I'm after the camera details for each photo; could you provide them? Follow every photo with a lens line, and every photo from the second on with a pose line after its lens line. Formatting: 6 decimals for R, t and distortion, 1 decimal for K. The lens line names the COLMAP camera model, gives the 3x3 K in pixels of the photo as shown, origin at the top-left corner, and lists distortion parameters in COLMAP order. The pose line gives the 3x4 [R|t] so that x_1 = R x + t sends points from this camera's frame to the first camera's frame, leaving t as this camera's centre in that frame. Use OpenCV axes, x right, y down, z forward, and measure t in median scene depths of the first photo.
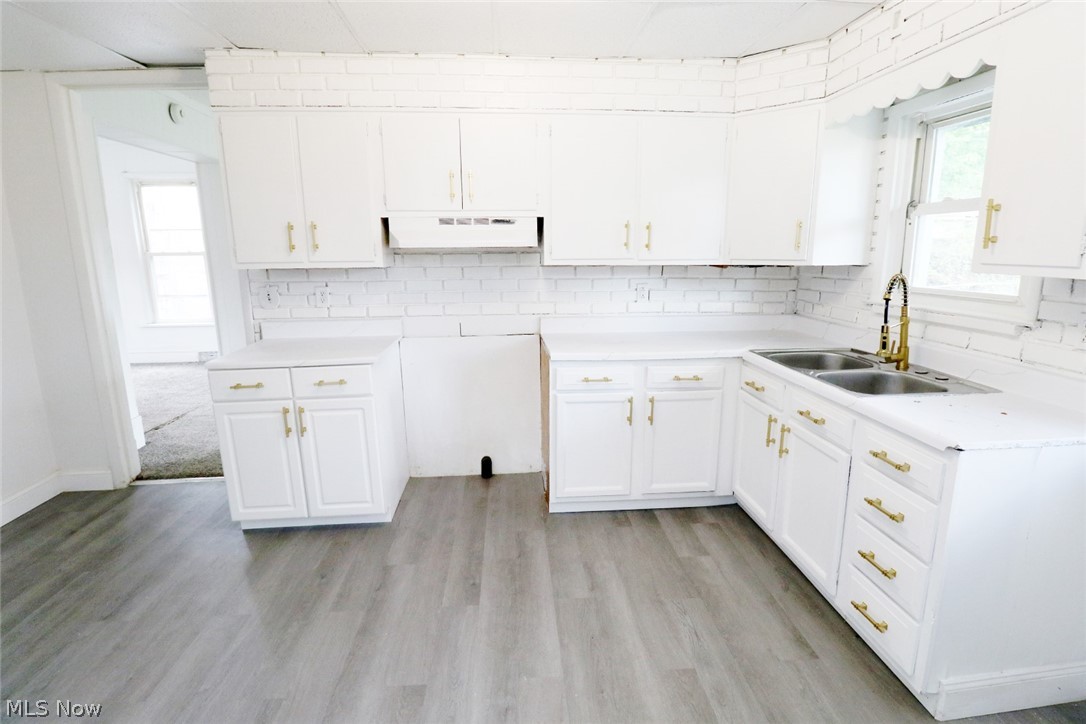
lens RADIAL K [[516.5, 0, 543.0], [0, 516.5, 362.0], [0, 0, 1]] dist [0.003119, -0.015074]
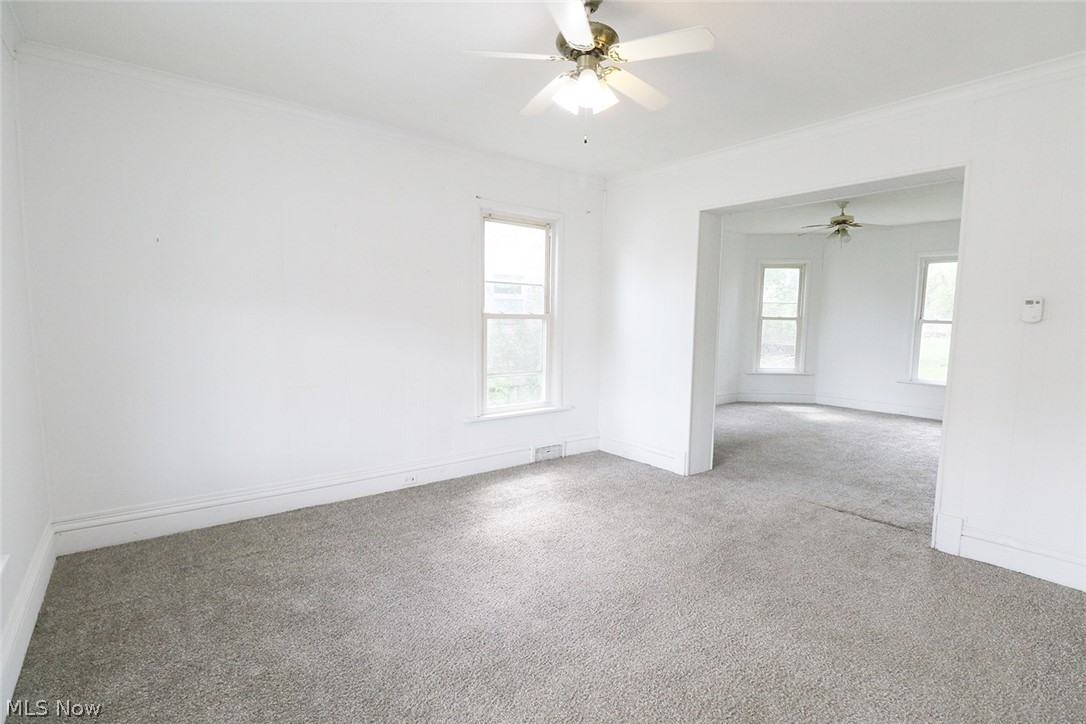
lens RADIAL K [[516.5, 0, 543.0], [0, 516.5, 362.0], [0, 0, 1]] dist [0.003119, -0.015074]
pose [[0.834257, -0.026618, 0.550732, -2.612000], [0.092886, 0.991343, -0.092793, -0.178301], [-0.543495, 0.128568, 0.829508, 0.928014]]
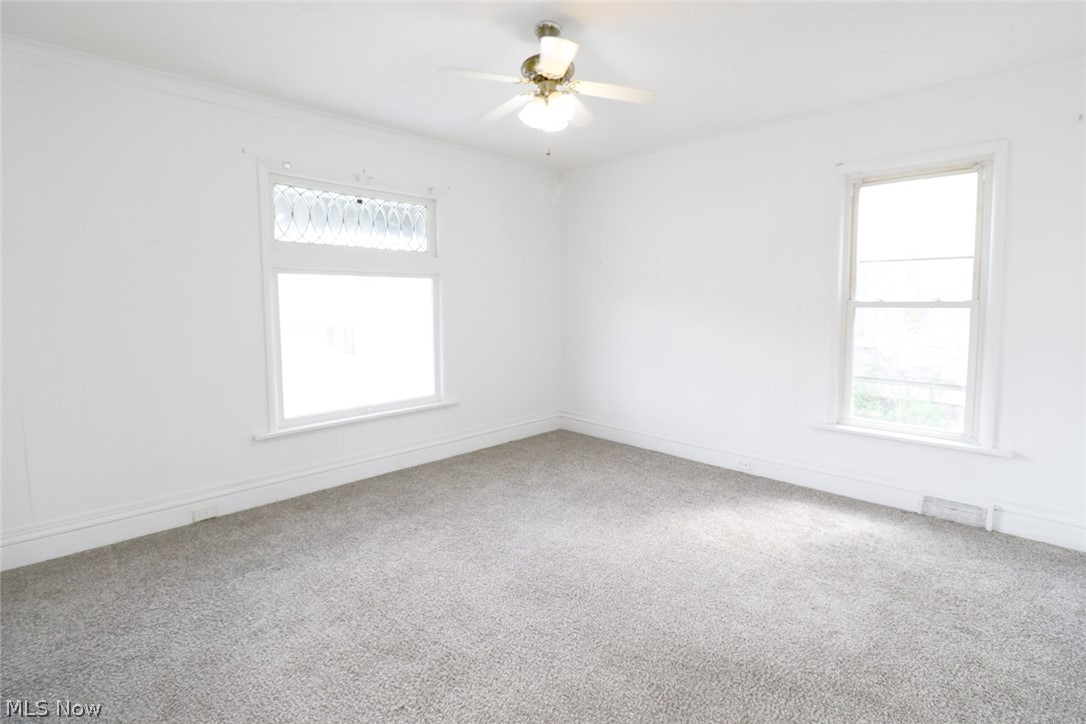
lens RADIAL K [[495.2, 0, 568.4], [0, 495.2, 339.1], [0, 0, 1]] dist [-0.025573, -0.000126]
pose [[0.676775, 0.061693, -0.733601, -1.393246], [-0.157273, 0.985594, -0.062205, -0.211365], [0.719195, 0.157474, 0.676728, 0.999506]]
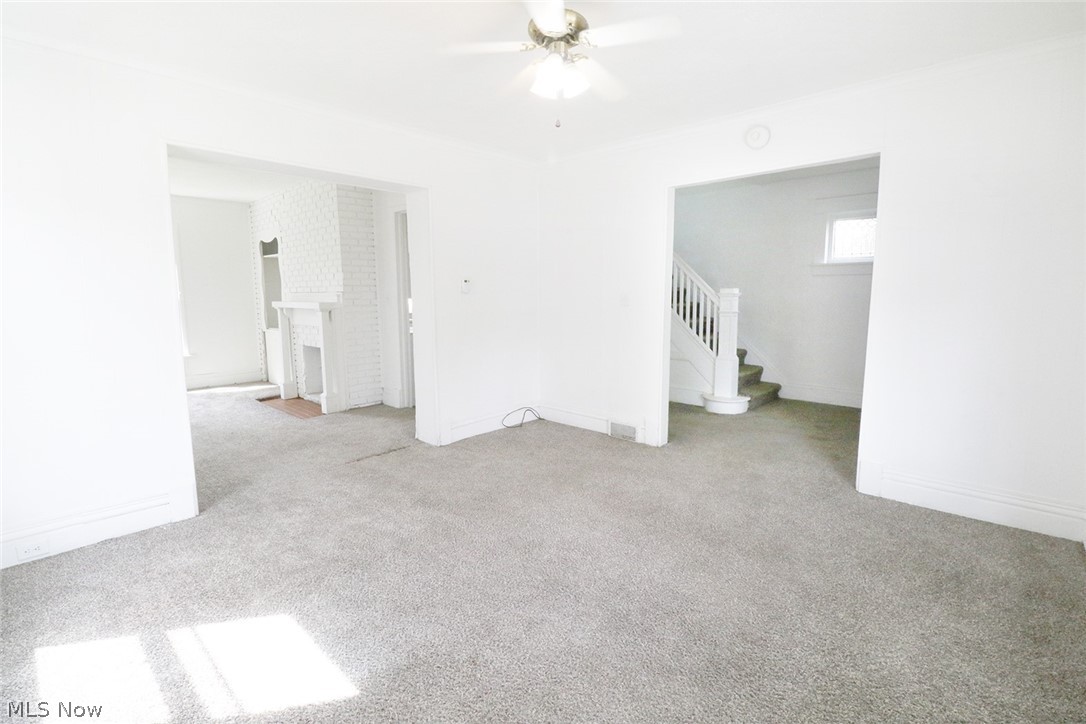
lens RADIAL K [[516.5, 0, 543.0], [0, 516.5, 362.0], [0, 0, 1]] dist [0.003119, -0.015074]
pose [[-0.697647, -0.084100, 0.711488, -2.698163], [0.160470, 0.949513, 0.269583, -0.455996], [-0.698239, 0.302246, -0.648929, 2.210699]]
